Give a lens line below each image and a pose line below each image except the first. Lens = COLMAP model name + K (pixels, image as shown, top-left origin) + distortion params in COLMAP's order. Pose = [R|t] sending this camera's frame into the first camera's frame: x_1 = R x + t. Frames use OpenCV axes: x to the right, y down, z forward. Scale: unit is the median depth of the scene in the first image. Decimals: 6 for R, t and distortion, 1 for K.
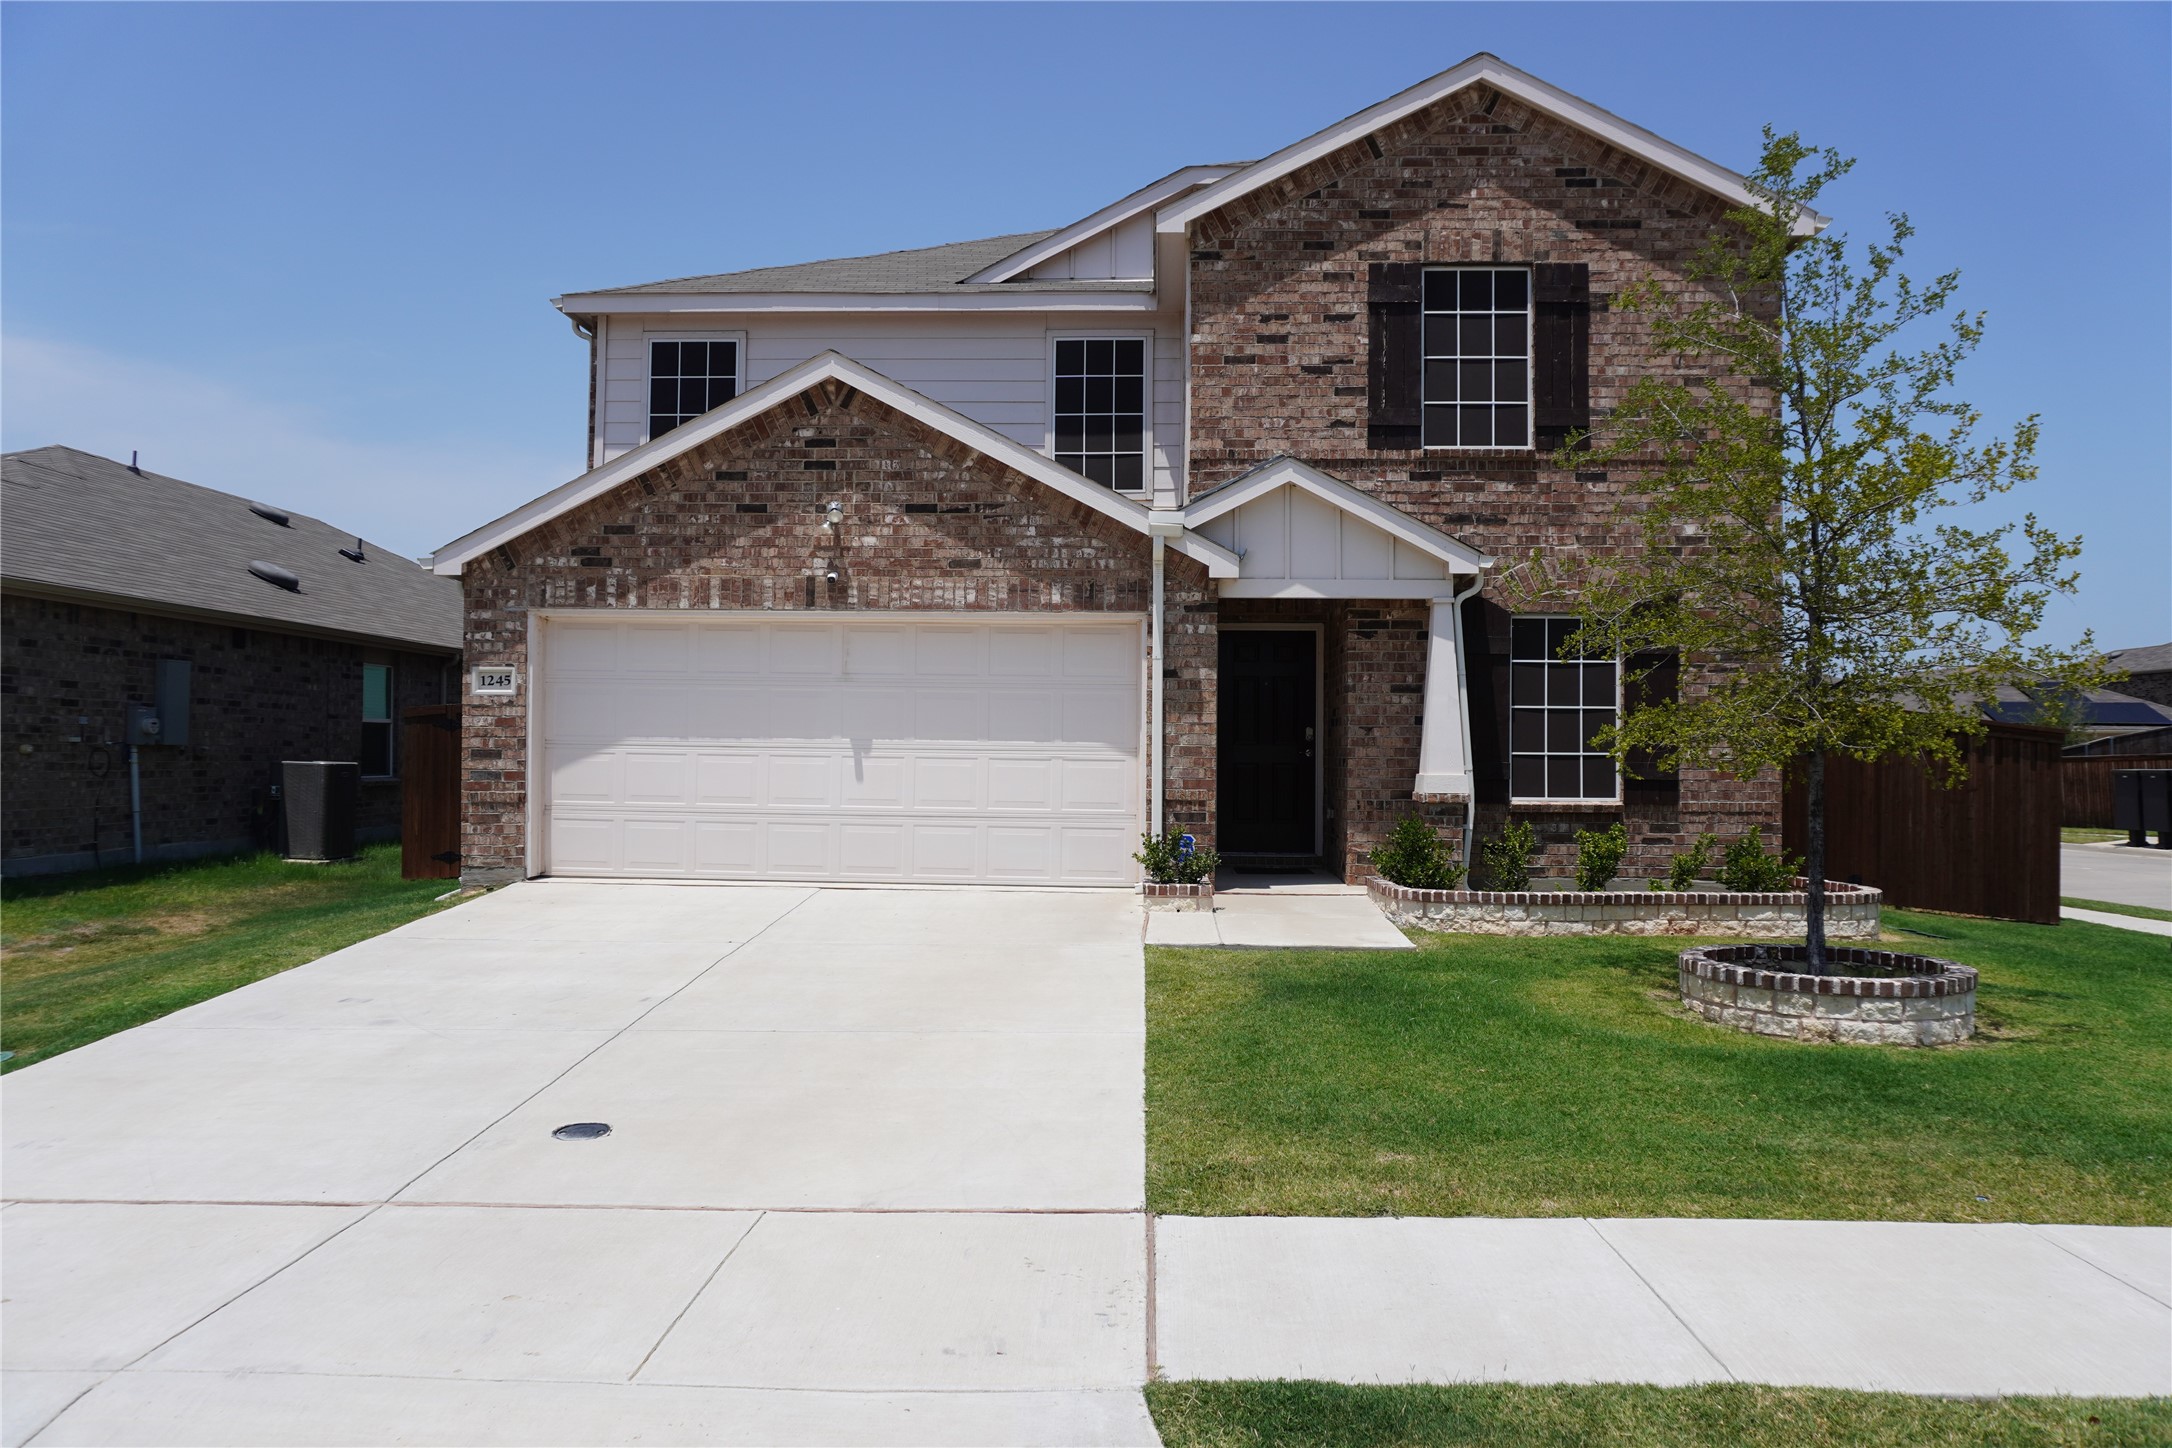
lens RADIAL K [[1455.4, 0, 1082.2], [0, 1455.4, 728.0], [0, 0, 1]] dist [-0.050789, 0.042093]
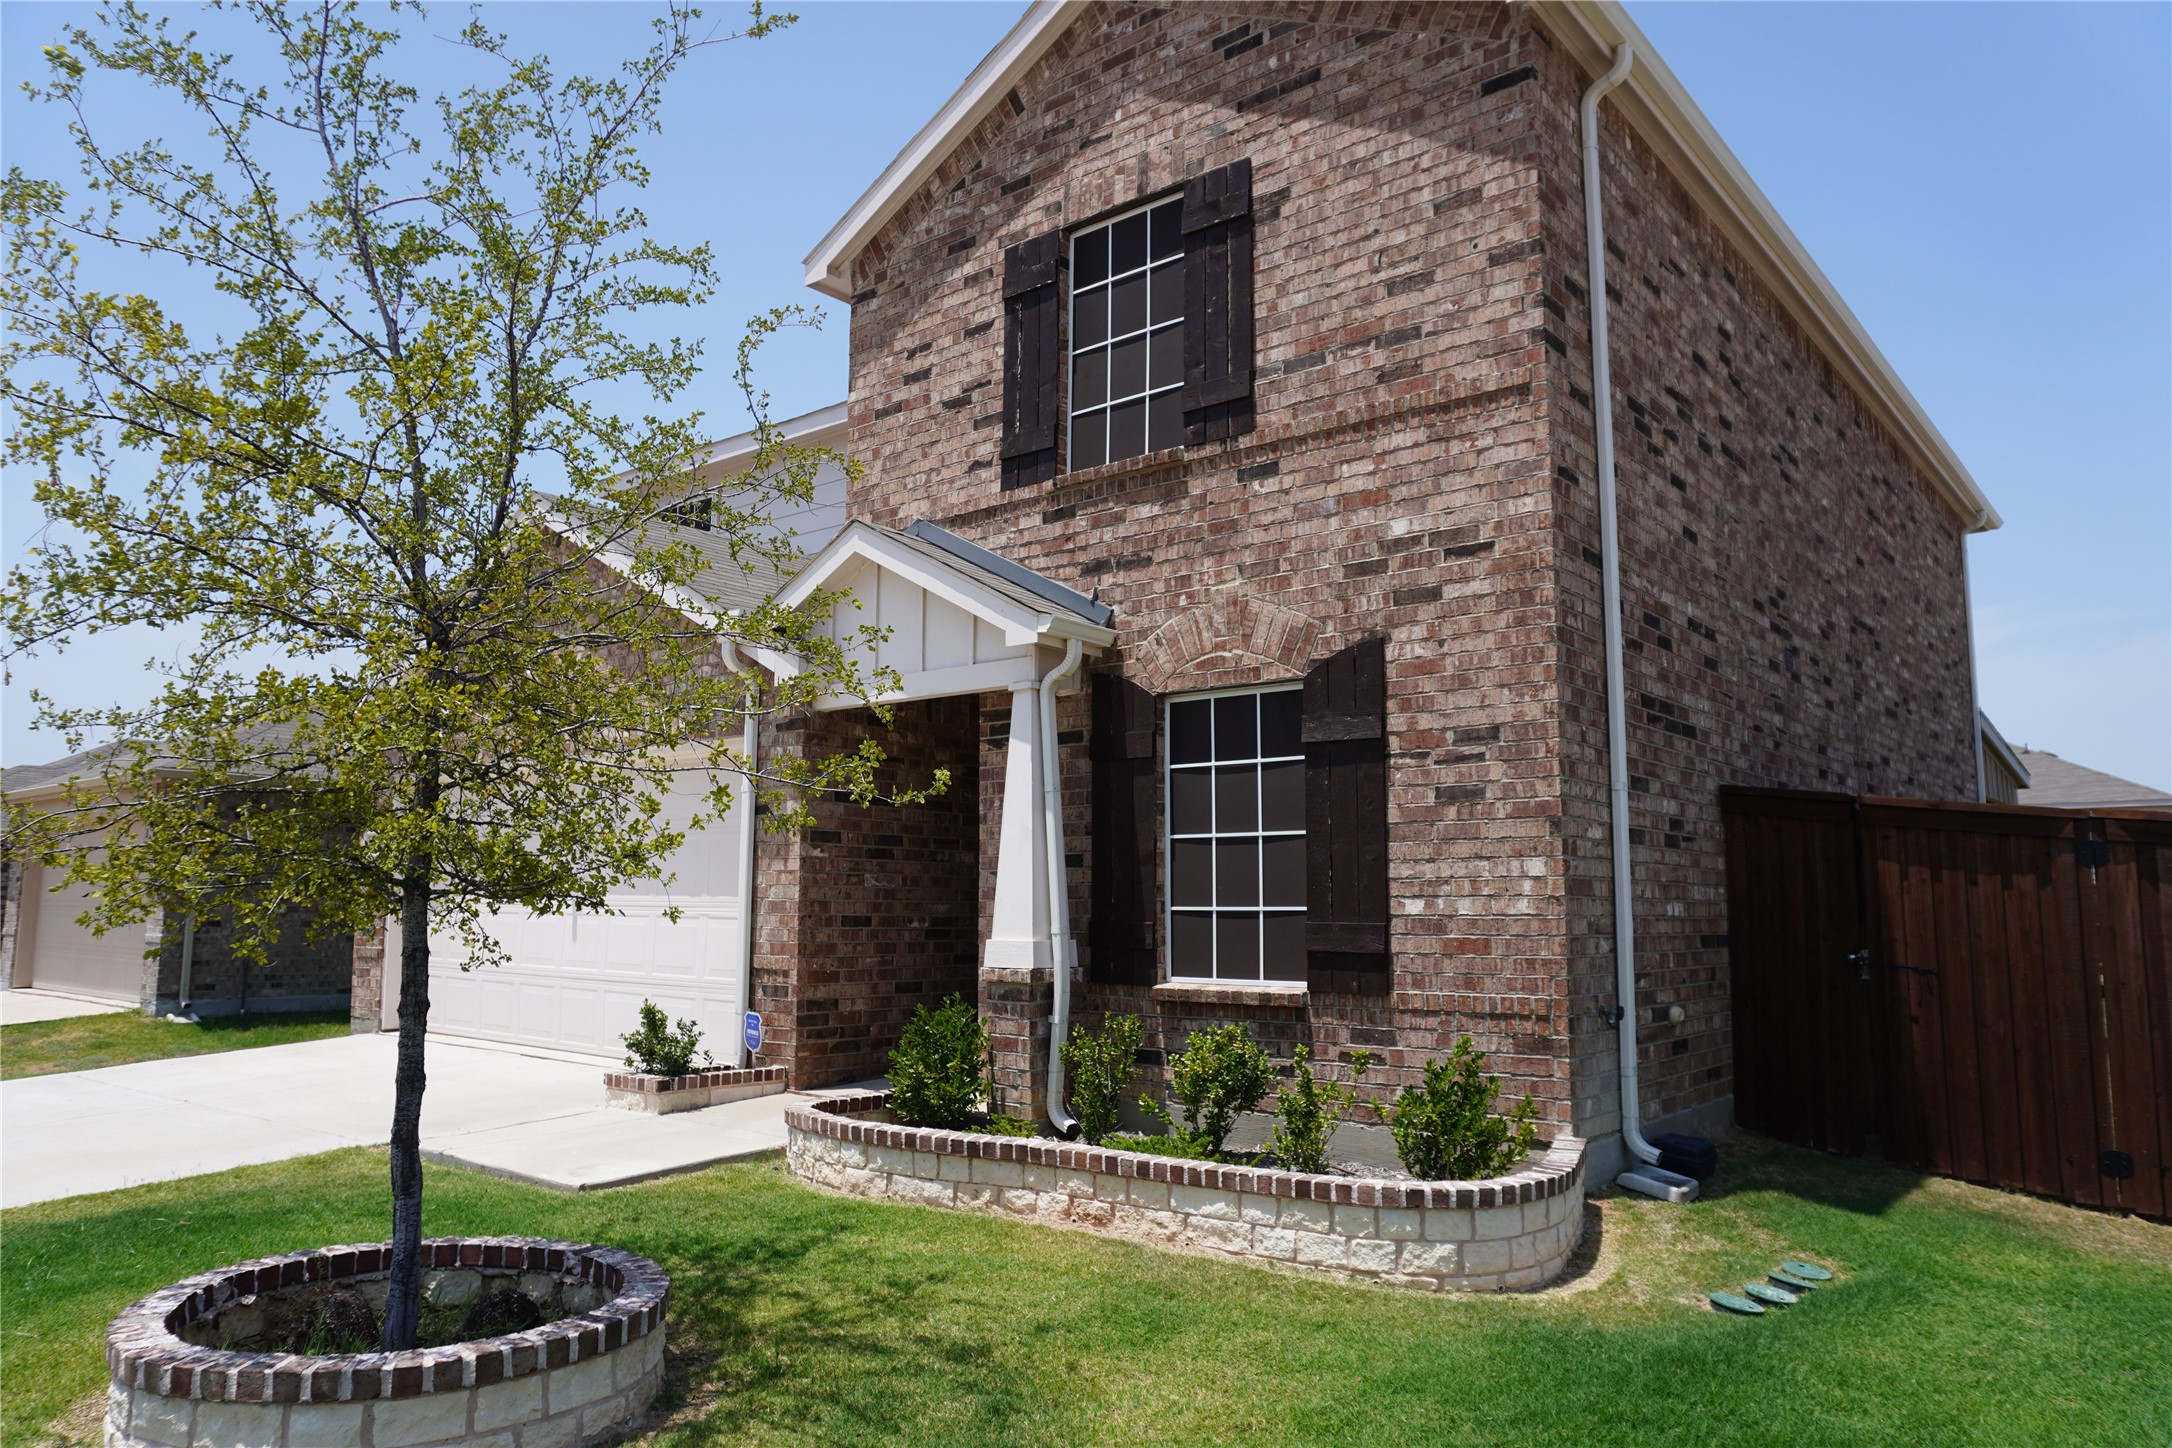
lens RADIAL K [[1455.4, 0, 1082.2], [0, 1455.4, 728.0], [0, 0, 1]] dist [-0.050789, 0.042093]
pose [[0.796316, -0.078294, -0.599792, 0.665373], [0.011003, 0.993299, -0.115052, 0.011739], [0.604781, 0.085018, 0.791841, 0.453741]]
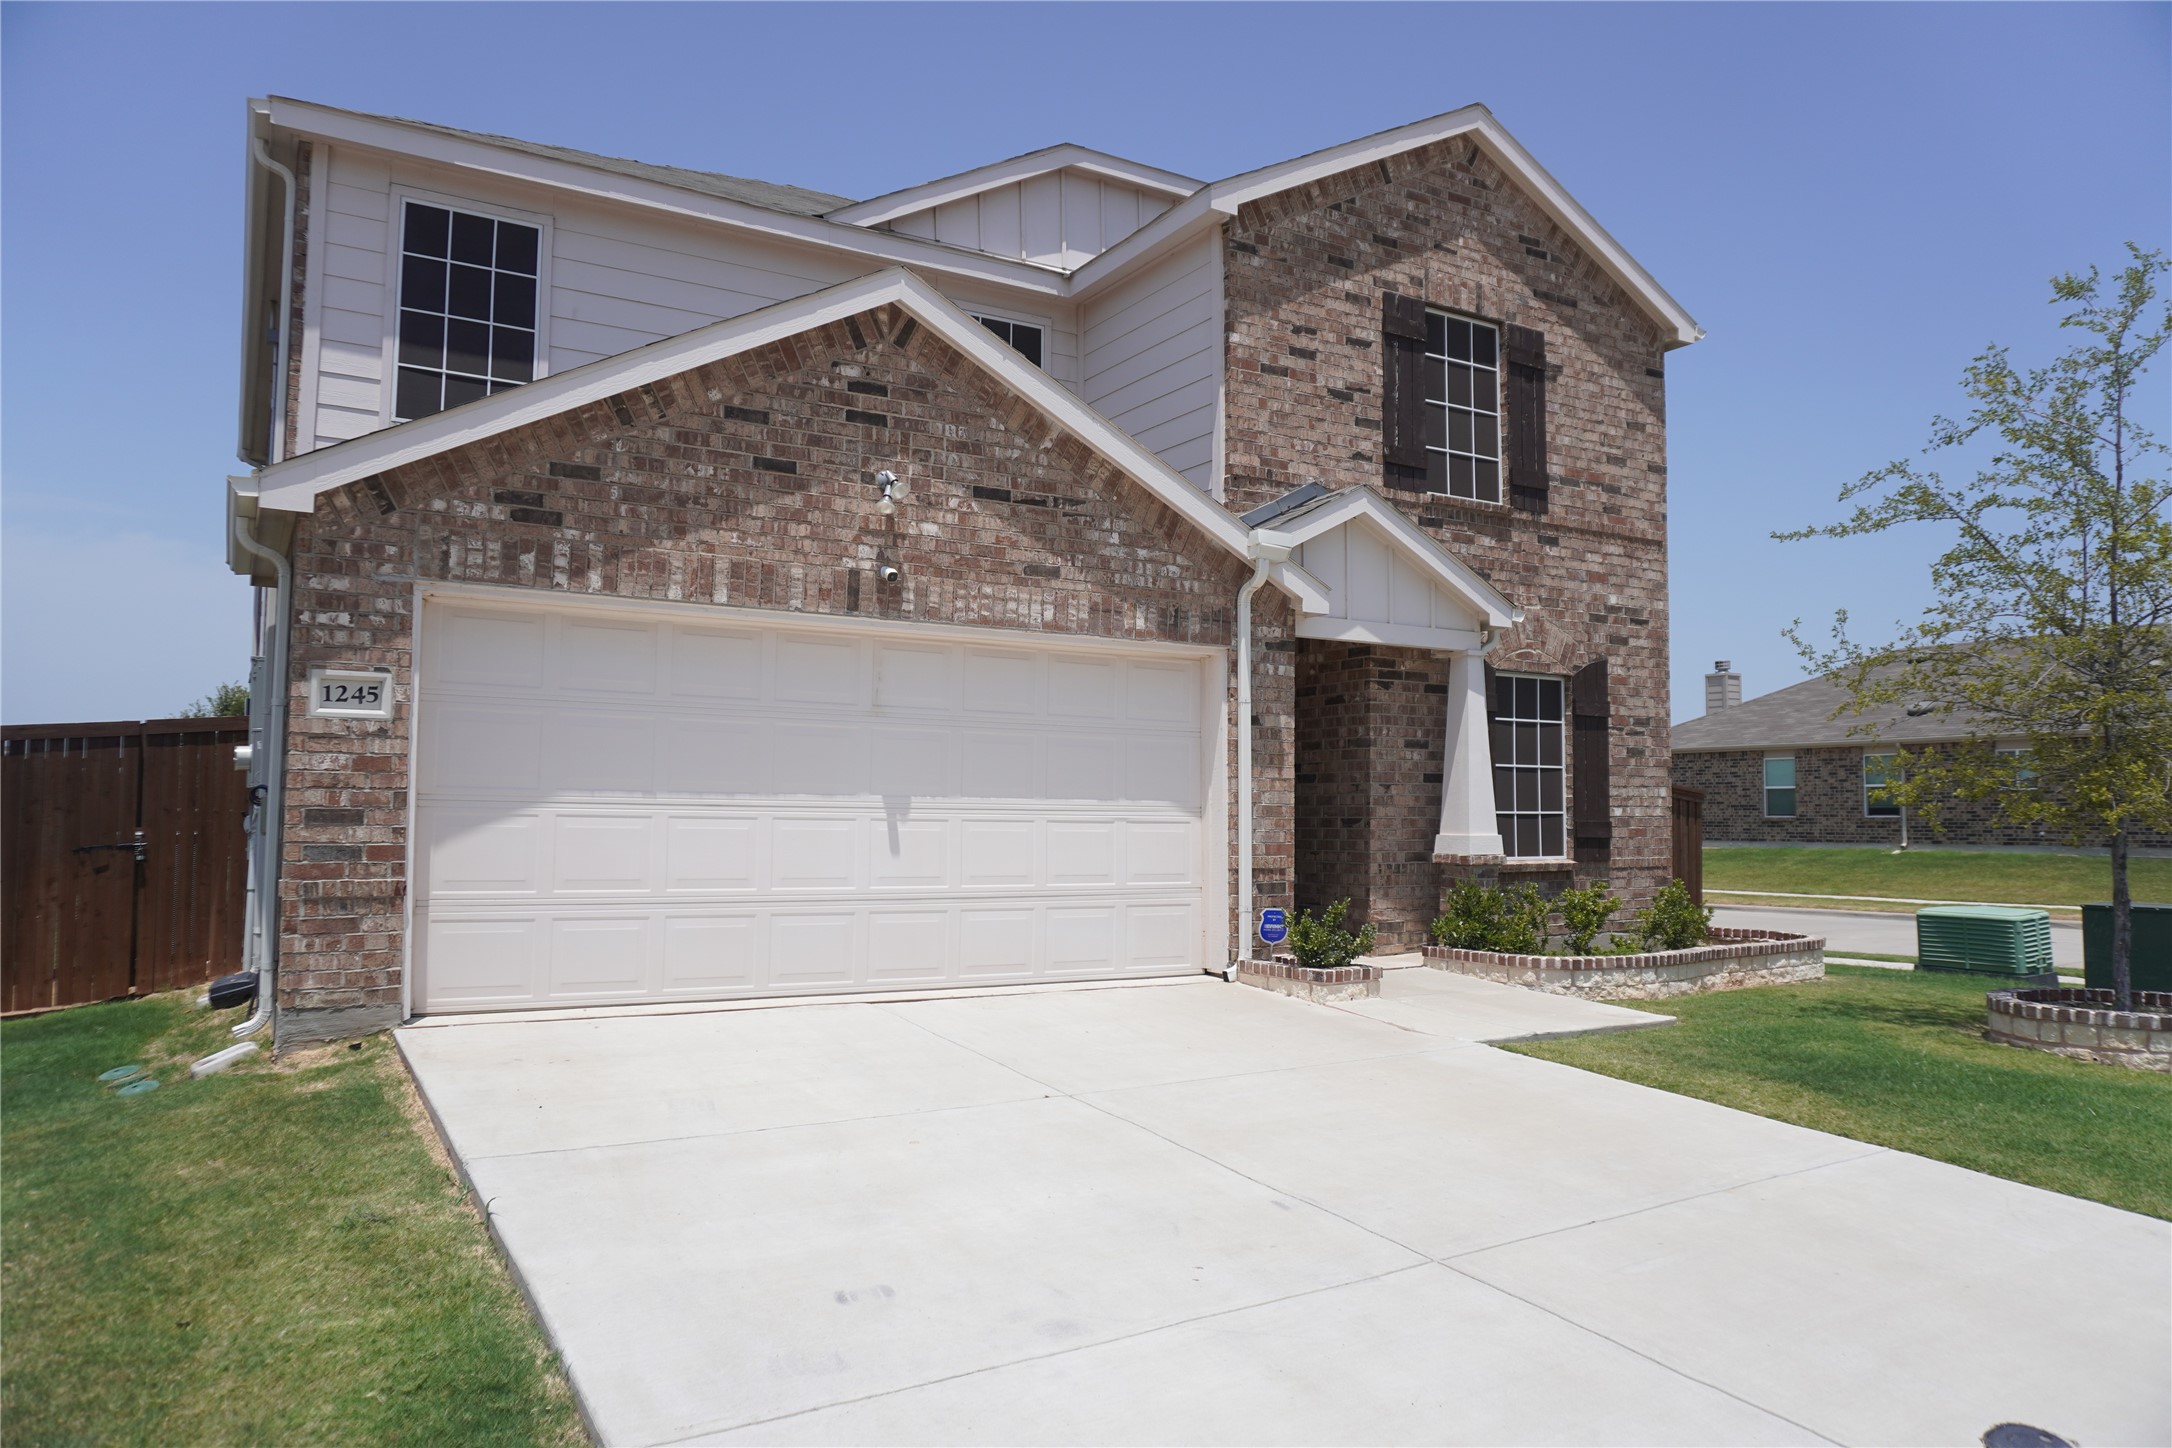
lens RADIAL K [[1455.4, 0, 1082.2], [0, 1455.4, 728.0], [0, 0, 1]] dist [-0.050789, 0.042093]
pose [[0.836172, 0.029640, 0.547665, -0.476371], [-0.009409, 0.999167, -0.039709, 0.001976], [-0.548386, 0.028051, 0.835755, 0.330920]]
